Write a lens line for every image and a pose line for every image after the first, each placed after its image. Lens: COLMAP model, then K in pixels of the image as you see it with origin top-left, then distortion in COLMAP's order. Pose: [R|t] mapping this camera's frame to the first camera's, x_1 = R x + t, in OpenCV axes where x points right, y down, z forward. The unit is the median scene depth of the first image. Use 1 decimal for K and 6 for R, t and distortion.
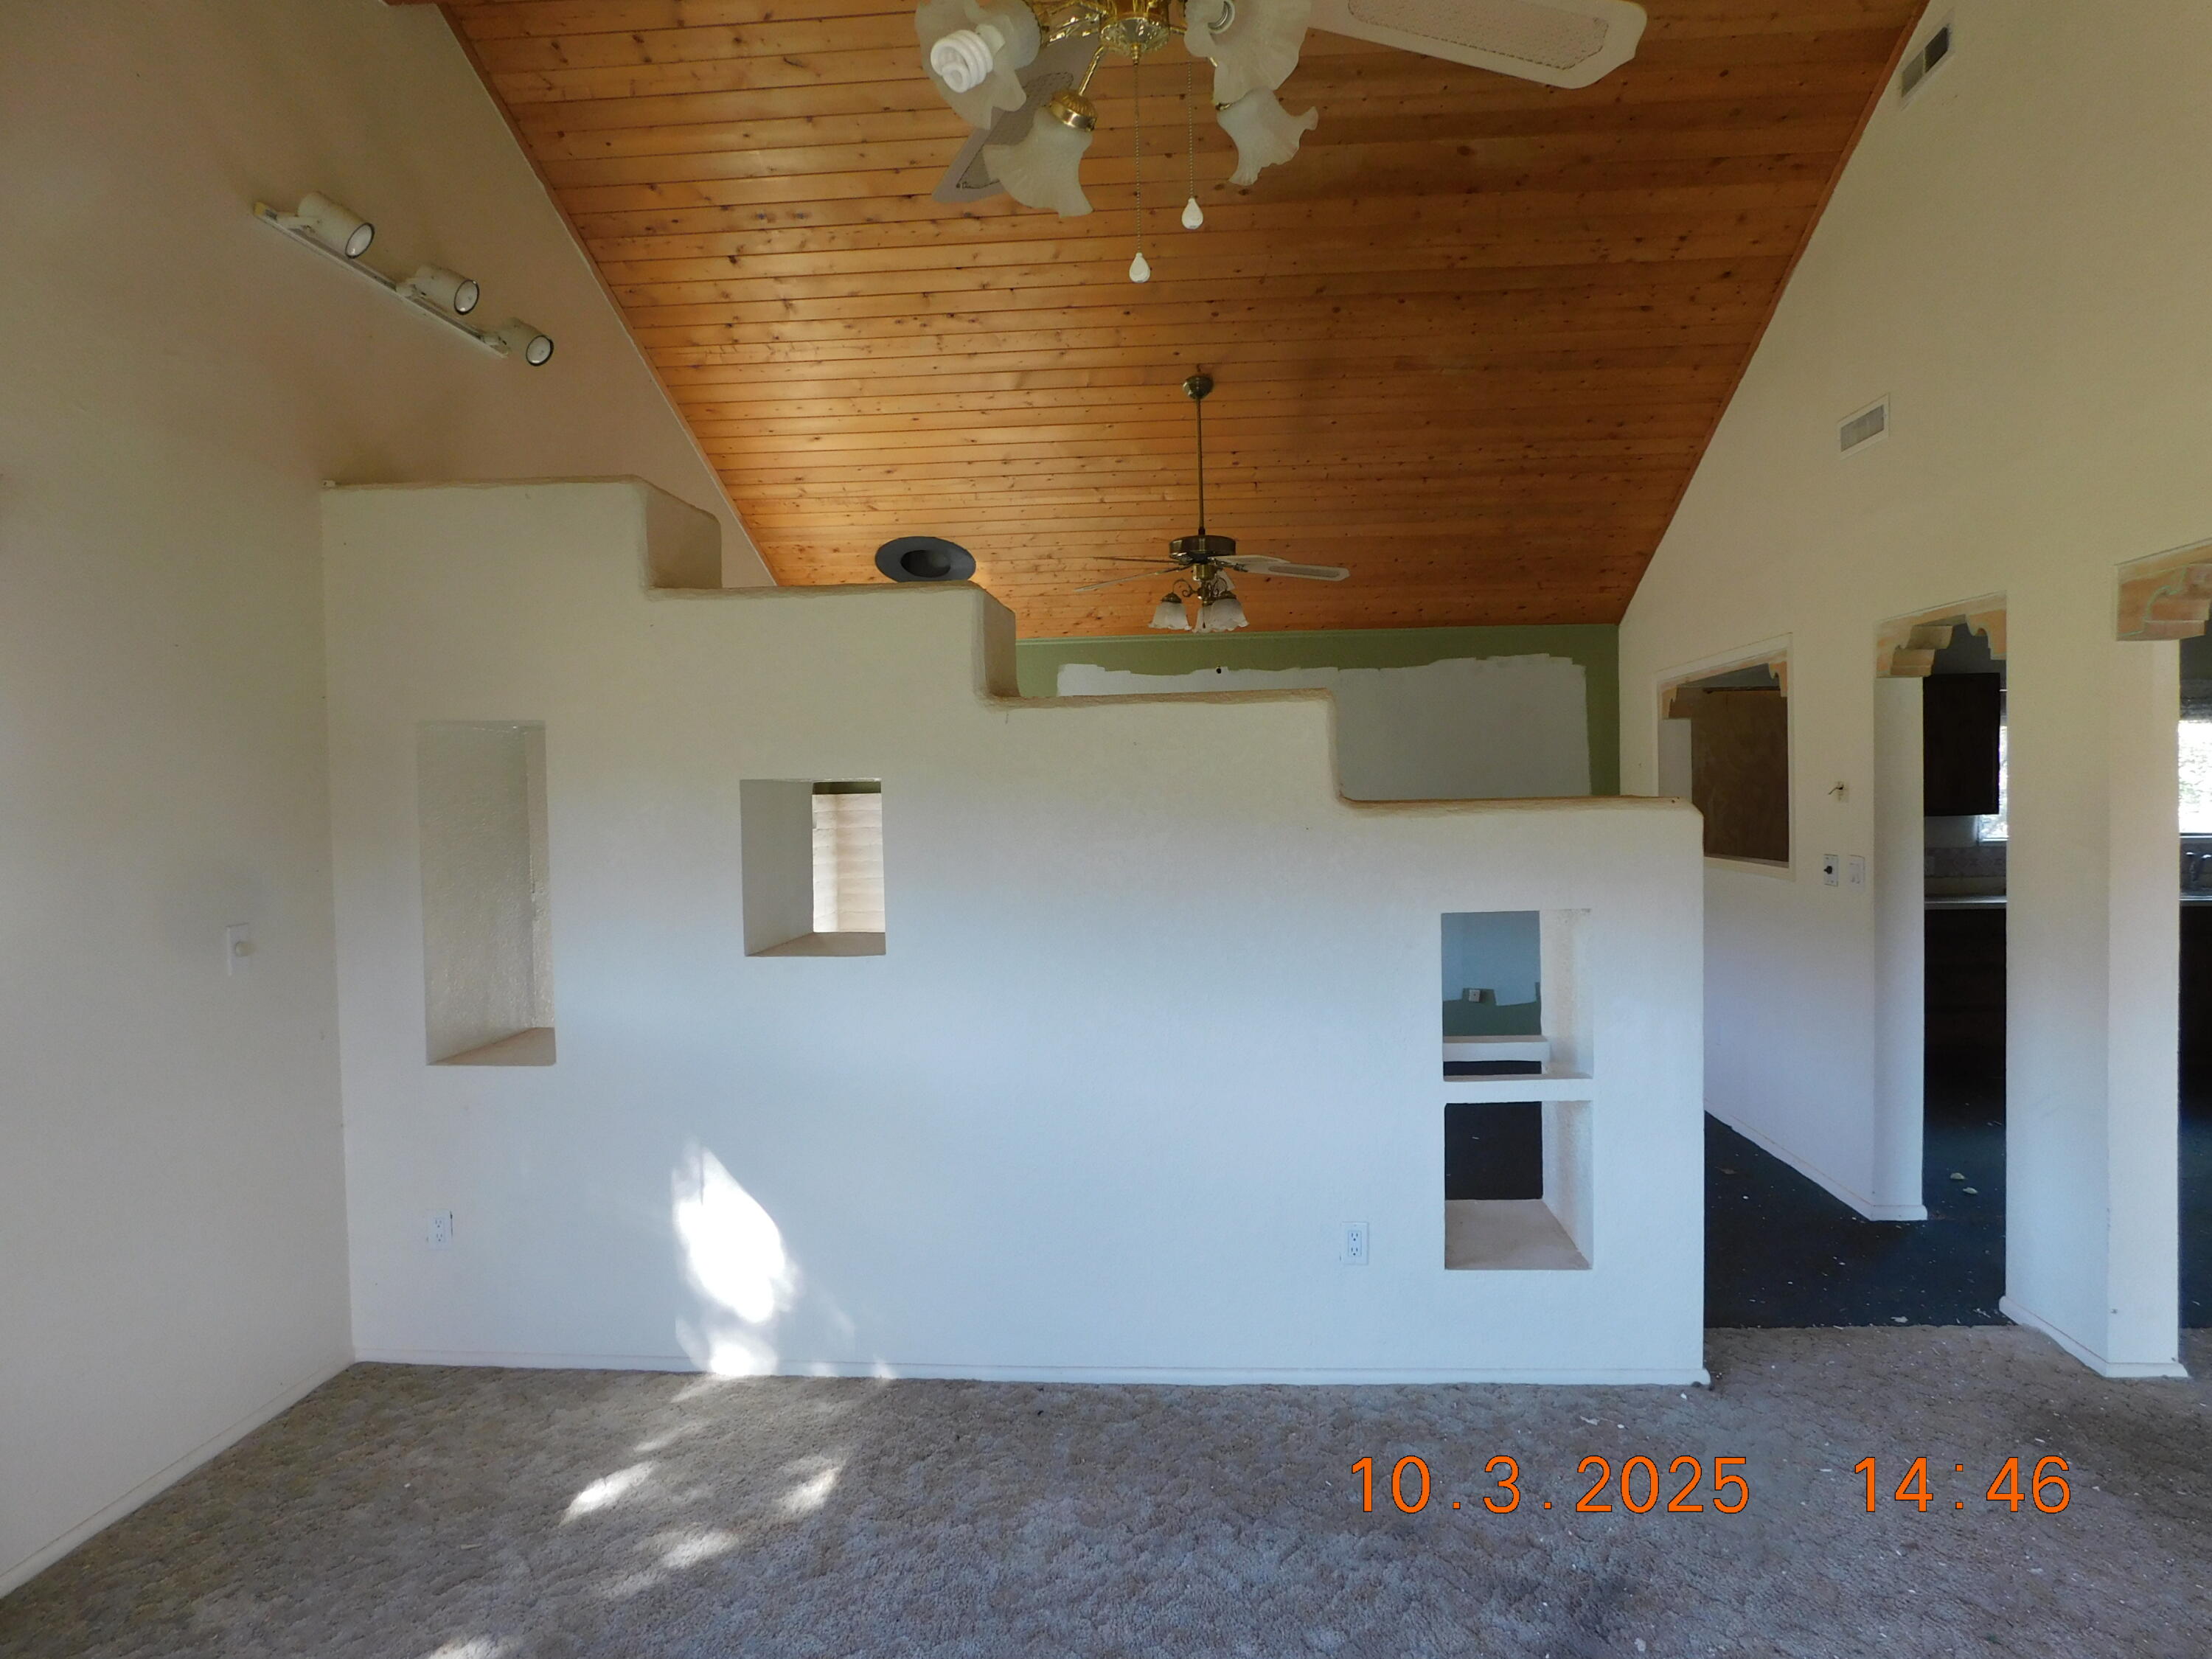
lens RADIAL K [[1459.2, 0, 1106.0], [0, 1459.2, 829.5], [0, 0, 1]] dist [-0.063623, 0.054394]
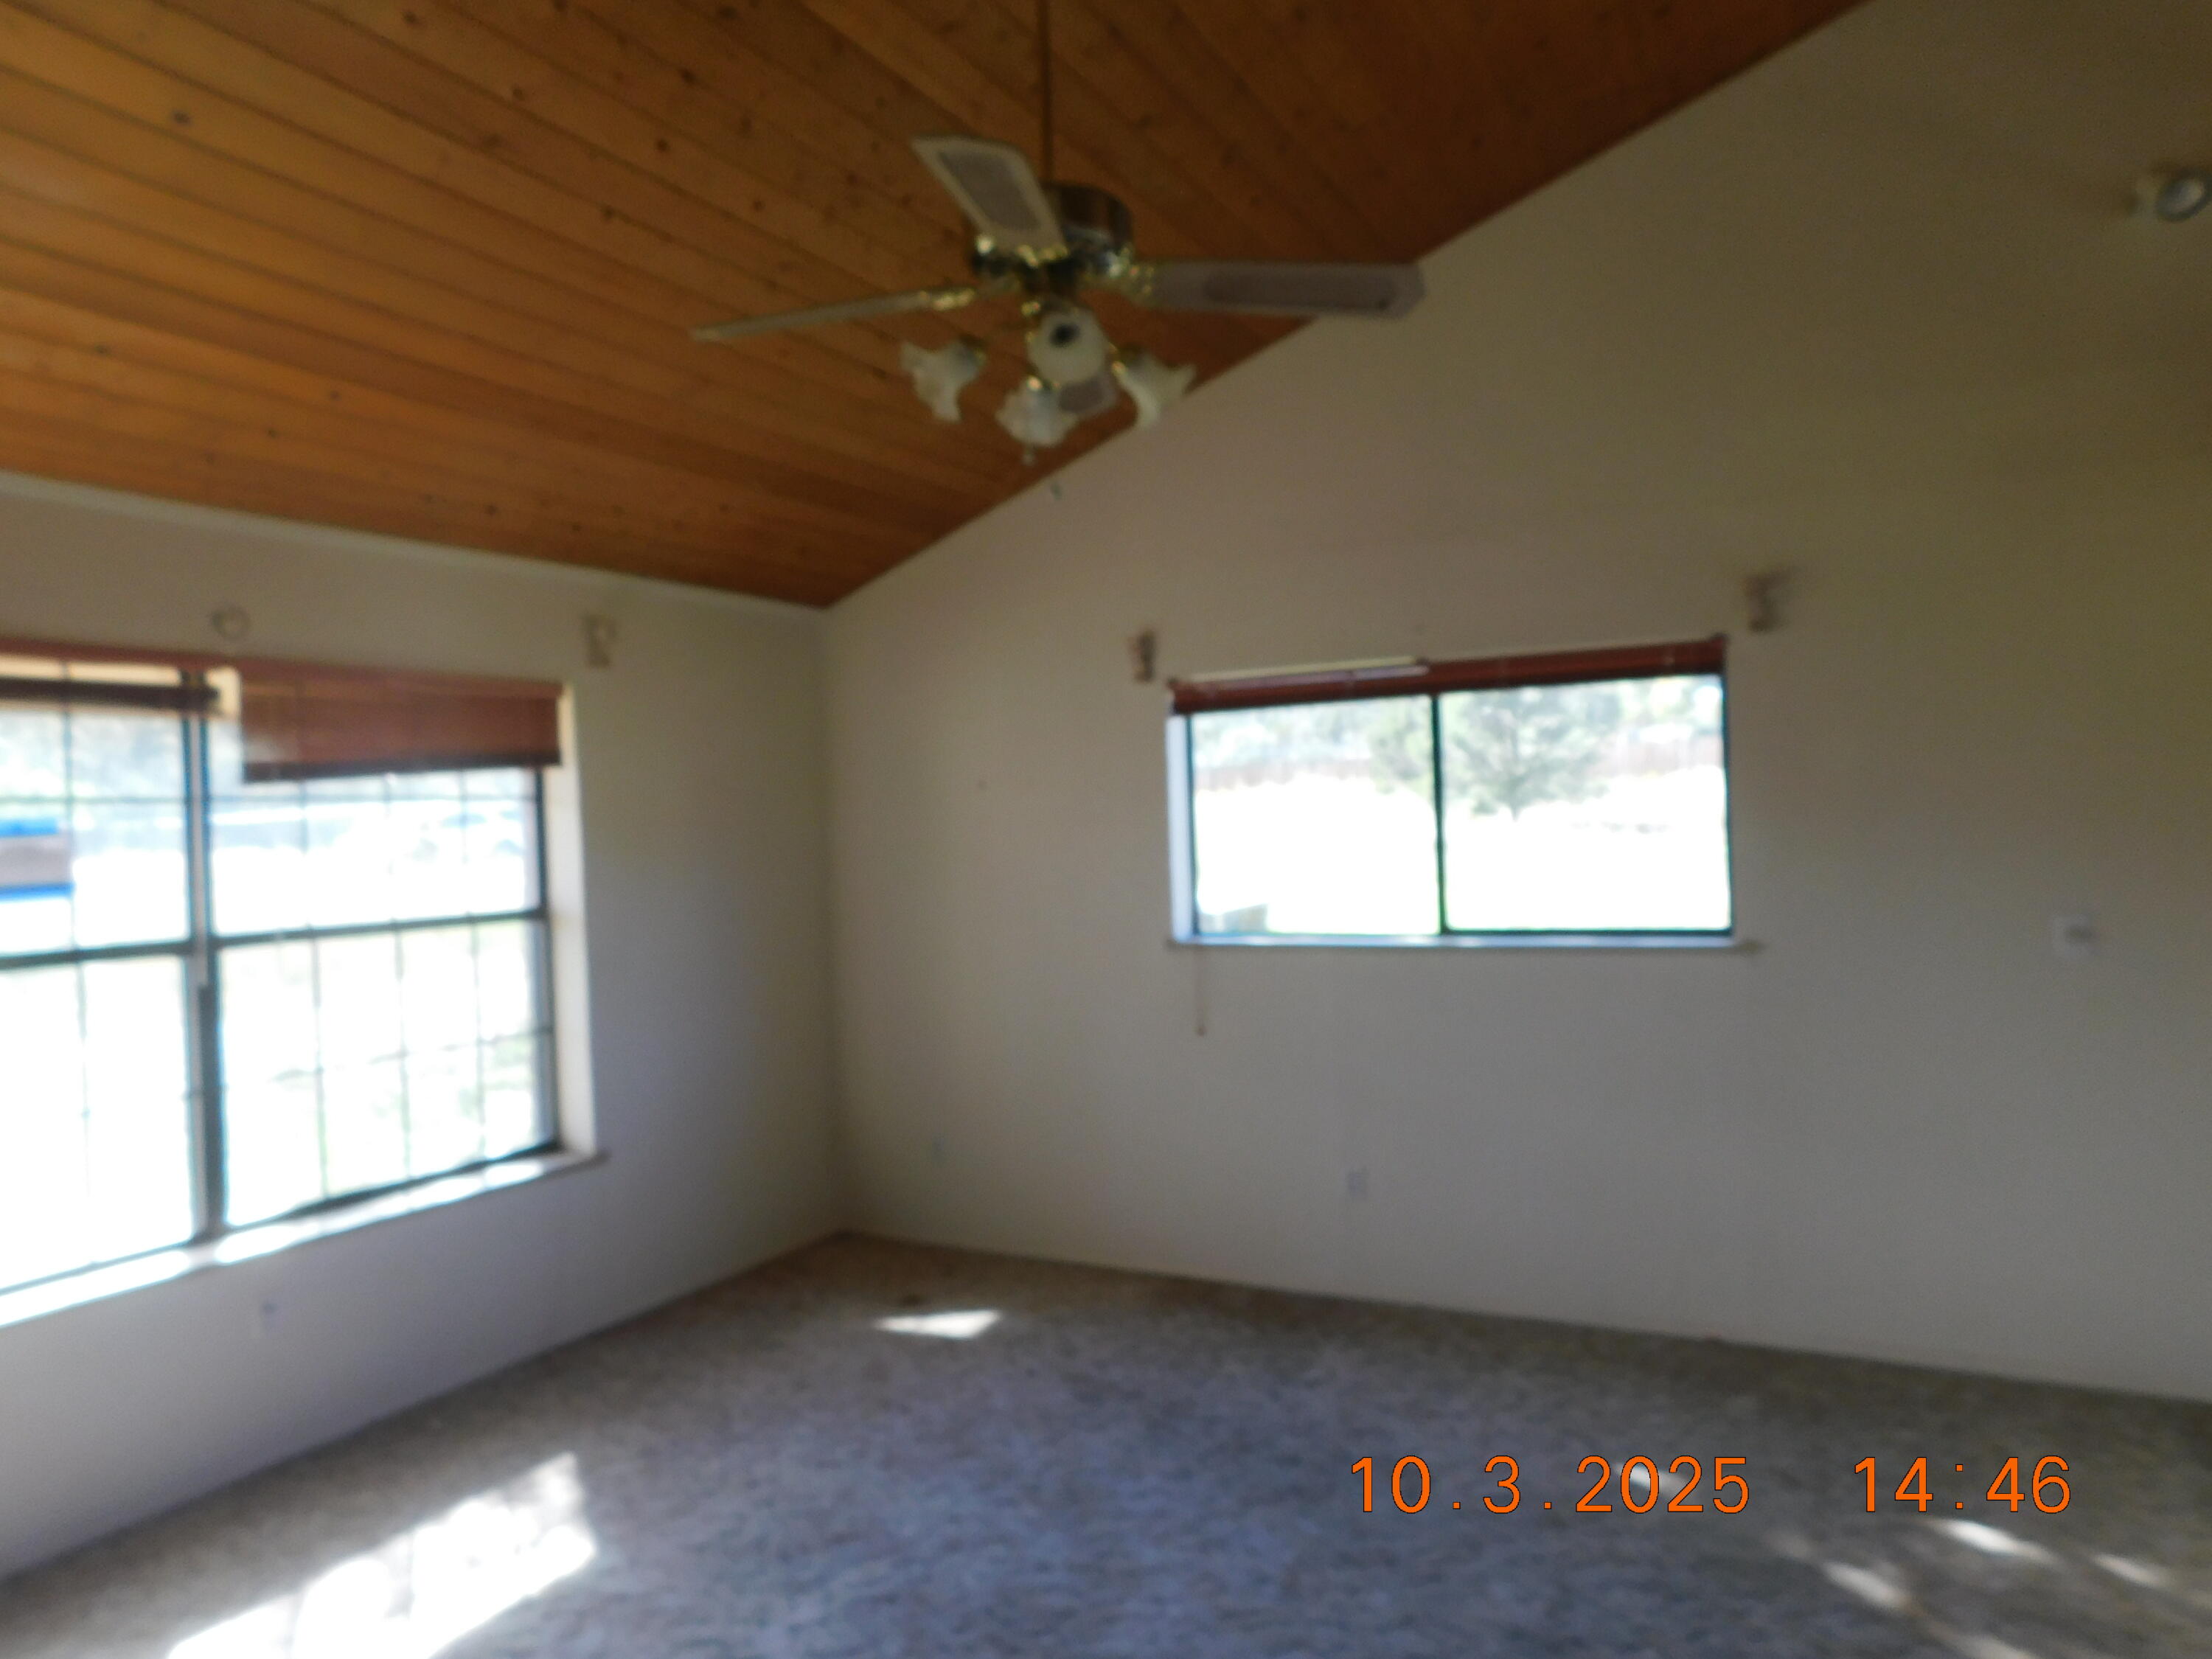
lens RADIAL K [[1459.2, 0, 1106.0], [0, 1459.2, 829.5], [0, 0, 1]] dist [-0.063623, 0.054394]
pose [[-0.394852, 0.035056, -0.918076, 0.676875], [0.009945, 0.999376, 0.033884, -0.040379], [0.918691, 0.004249, -0.394954, 0.778775]]
